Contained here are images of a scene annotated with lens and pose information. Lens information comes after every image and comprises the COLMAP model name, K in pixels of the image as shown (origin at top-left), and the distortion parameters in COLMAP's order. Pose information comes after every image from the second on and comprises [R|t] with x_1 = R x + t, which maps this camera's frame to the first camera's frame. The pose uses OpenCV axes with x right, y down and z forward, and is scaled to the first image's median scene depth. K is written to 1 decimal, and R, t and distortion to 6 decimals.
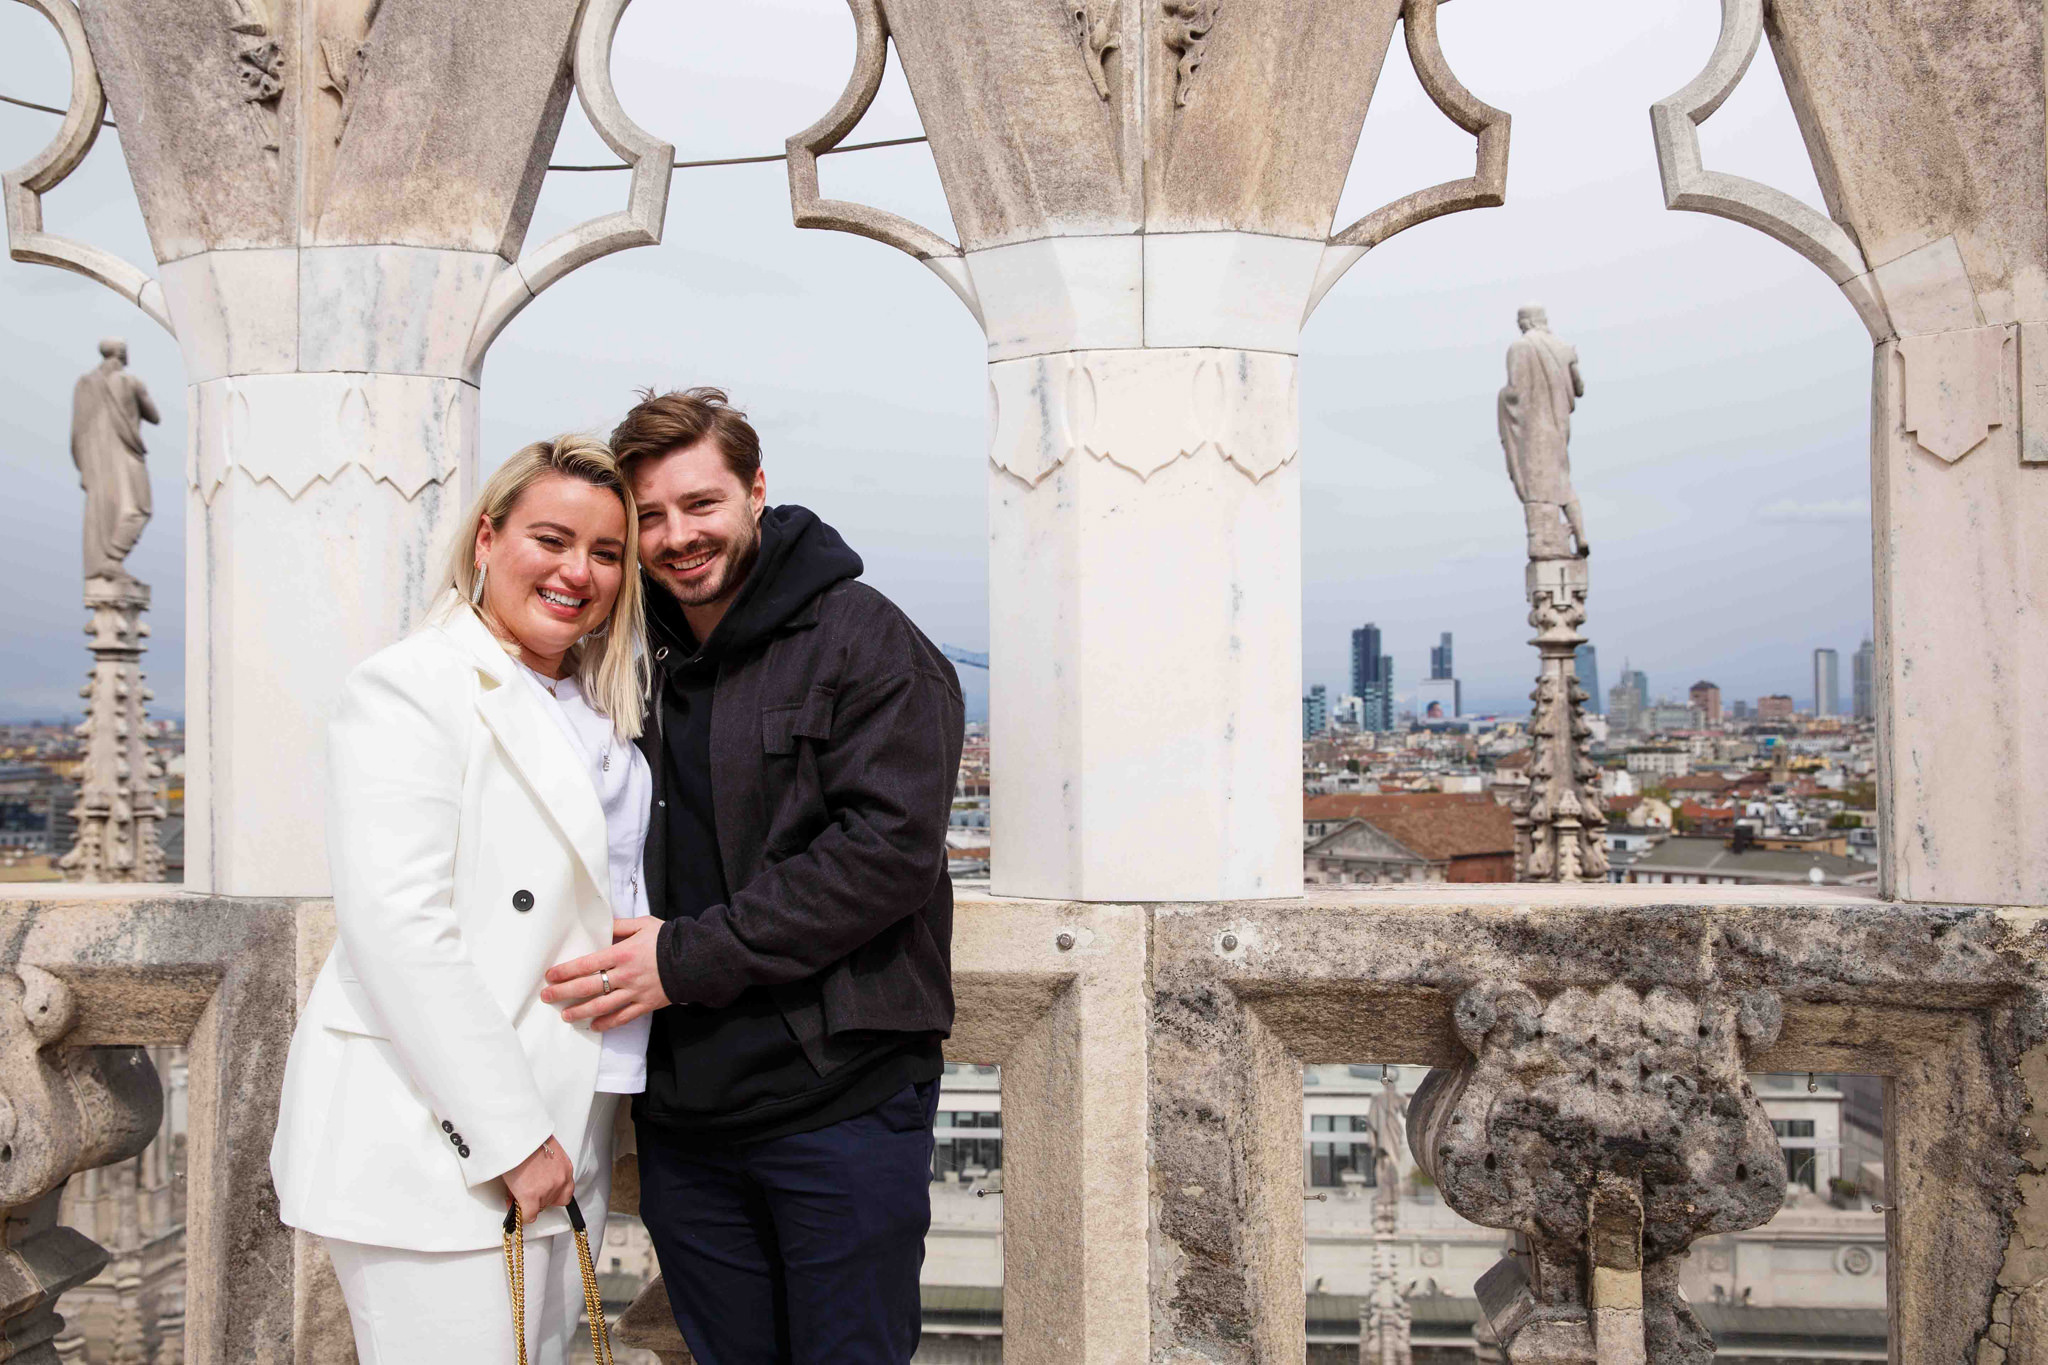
lens RADIAL K [[1791.7, 0, 1018.0], [0, 1791.7, 686.6], [0, 0, 1]] dist [-0.057338, 0.112065]
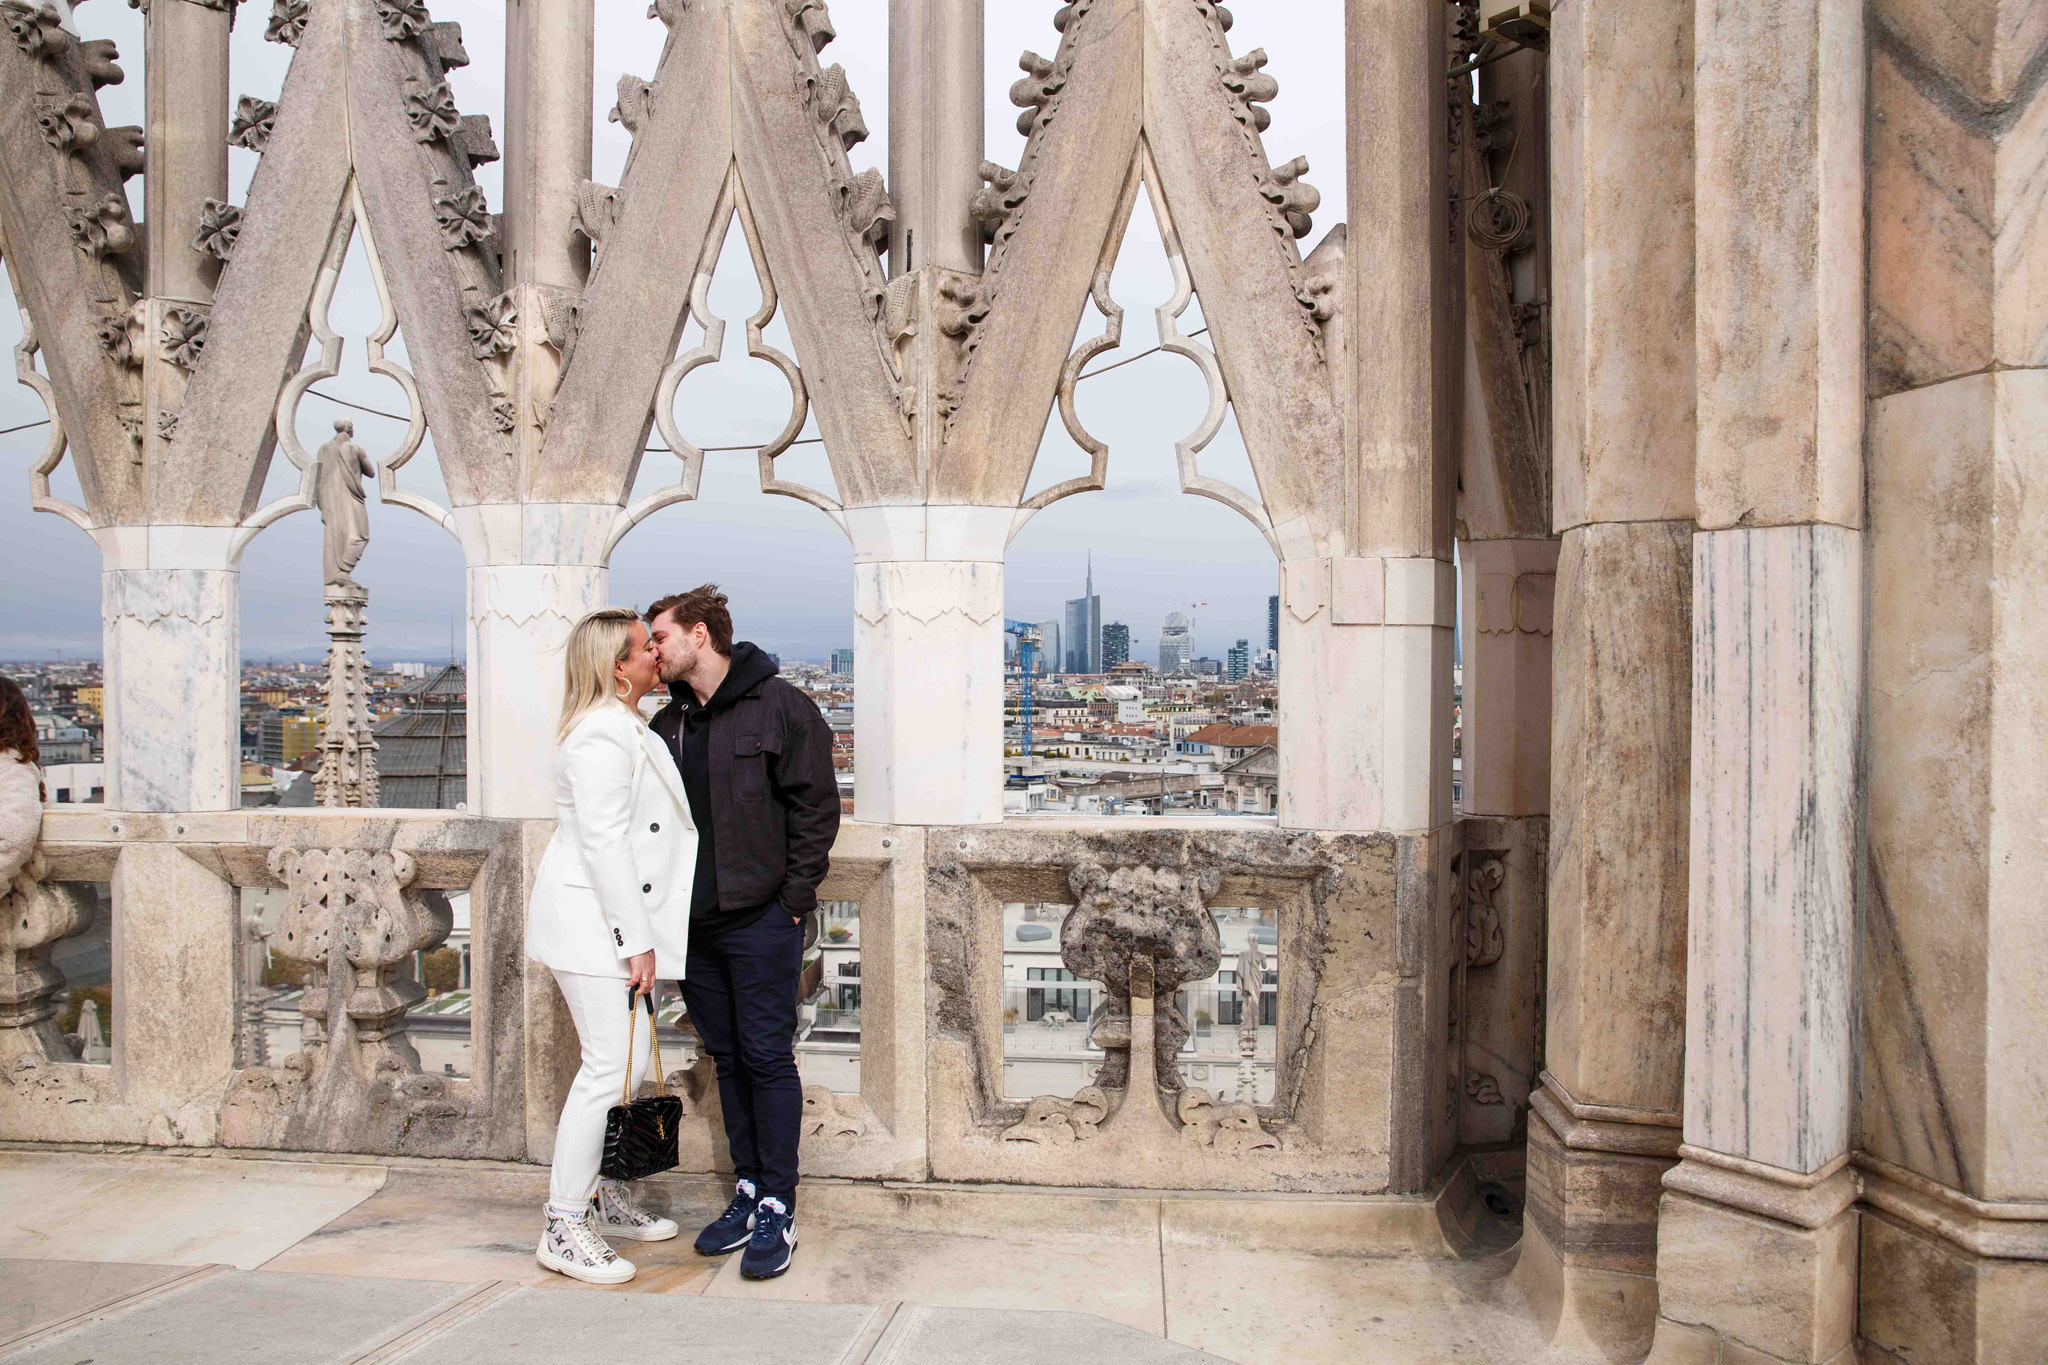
lens RADIAL K [[1407.4, 0, 1017.2], [0, 1407.4, 686.1], [0, 0, 1]] dist [-0.107486, 0.091367]
pose [[0.999945, 0.007576, 0.007193, 0.164683], [-0.007814, 0.999403, 0.033657, -0.098387], [-0.006934, -0.033711, 0.999408, -0.640149]]
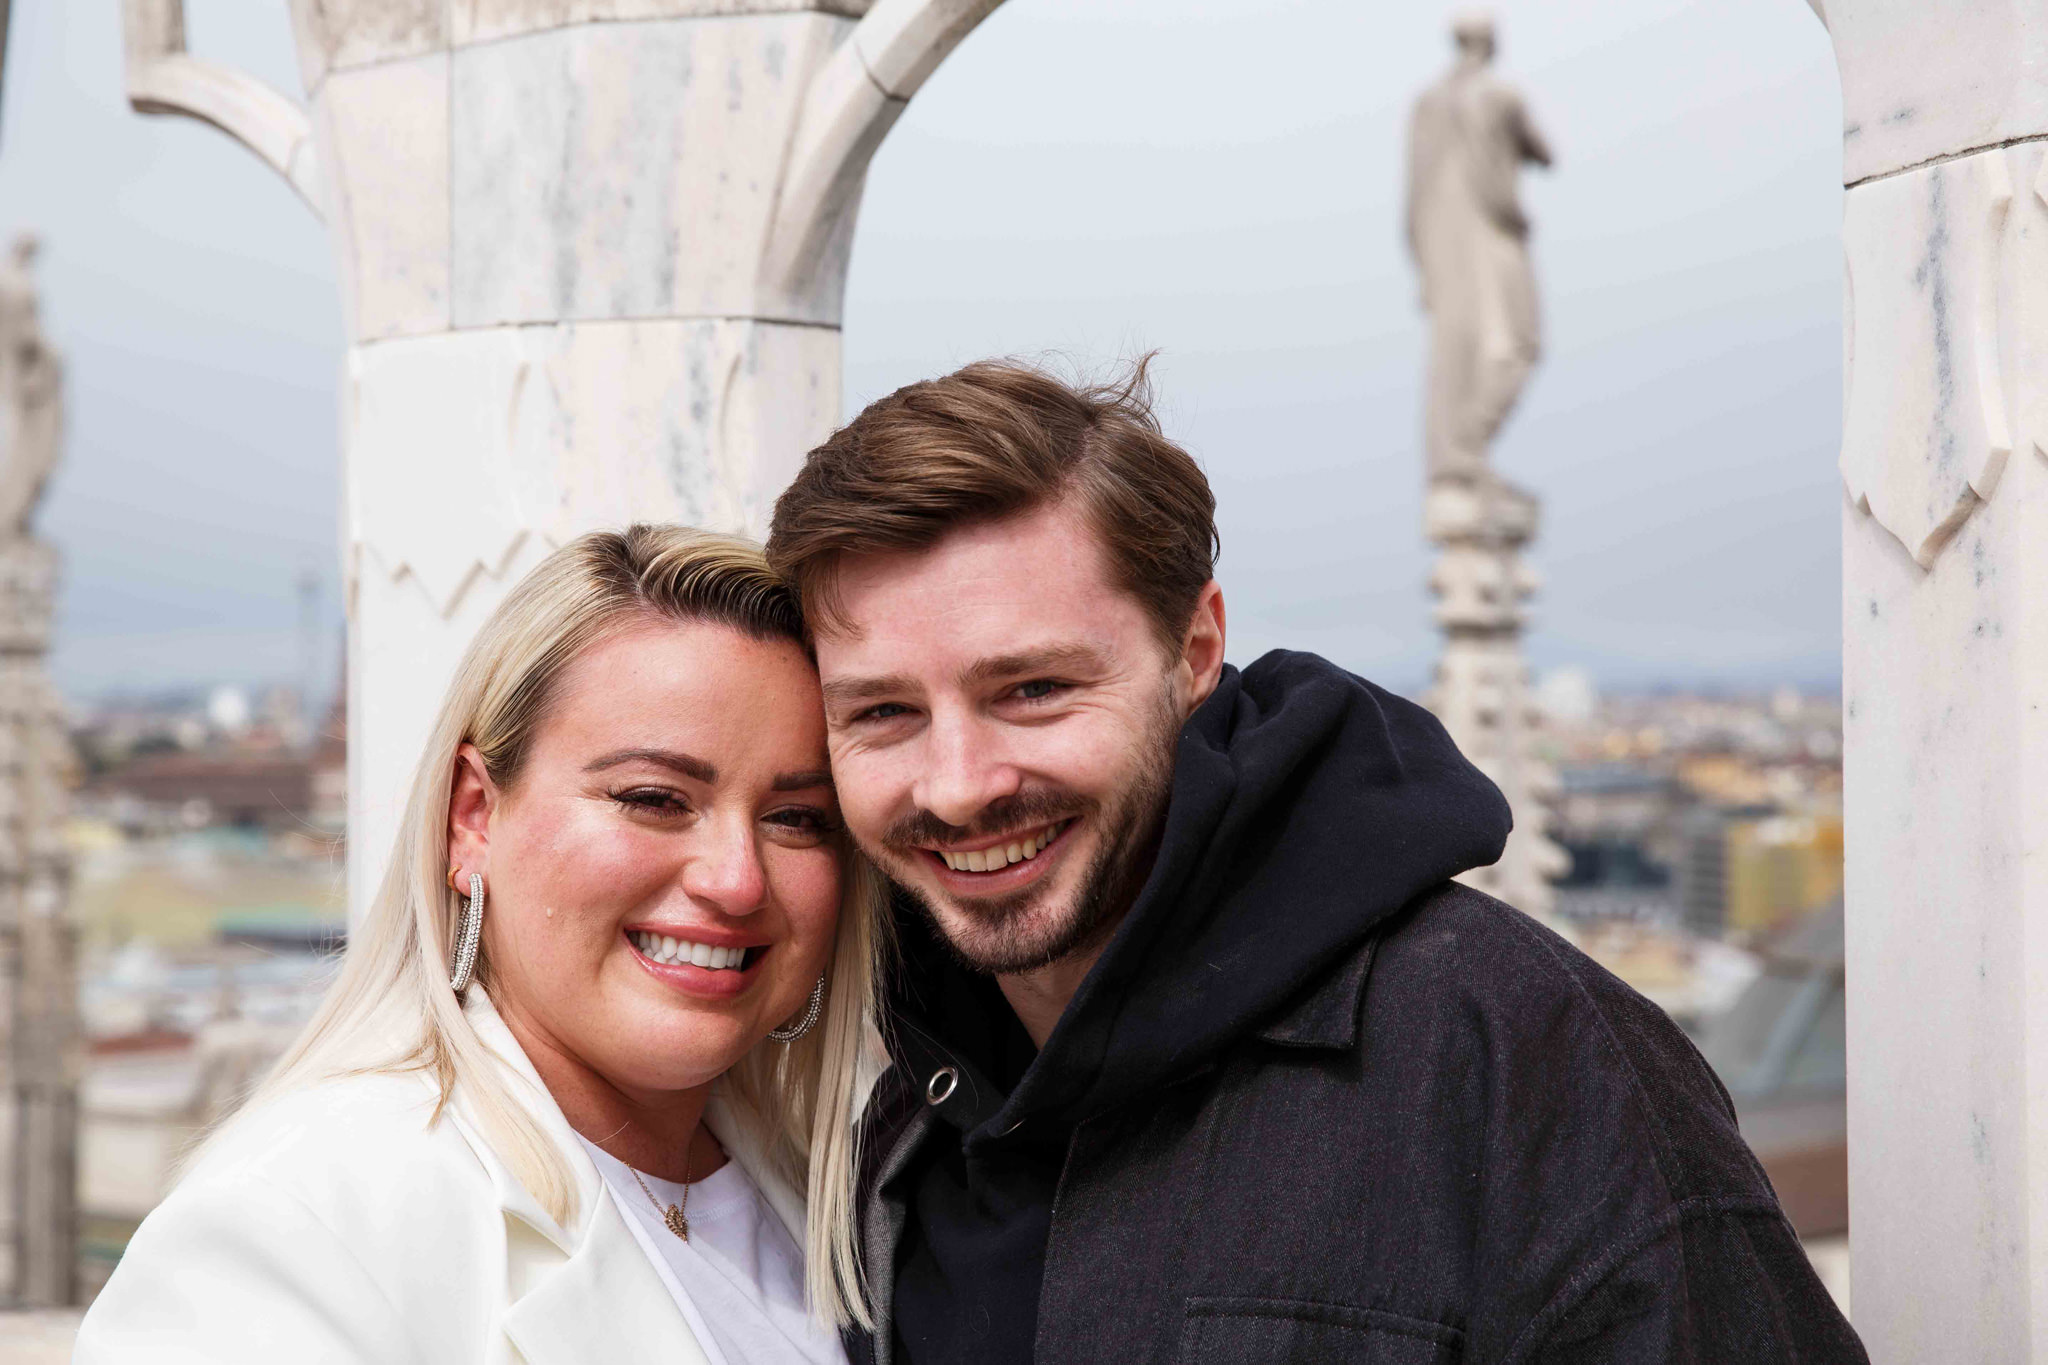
lens RADIAL K [[3738.4, 0, 1024.0], [0, 3738.4, 682.5], [0, 0, 1]] dist [0.175243, 0.217781]
pose [[0.781549, -0.001302, -0.623843, 0.313379], [0.013255, 0.999807, 0.014520, -0.103264], [0.623703, -0.019617, 0.781415, 0.358347]]
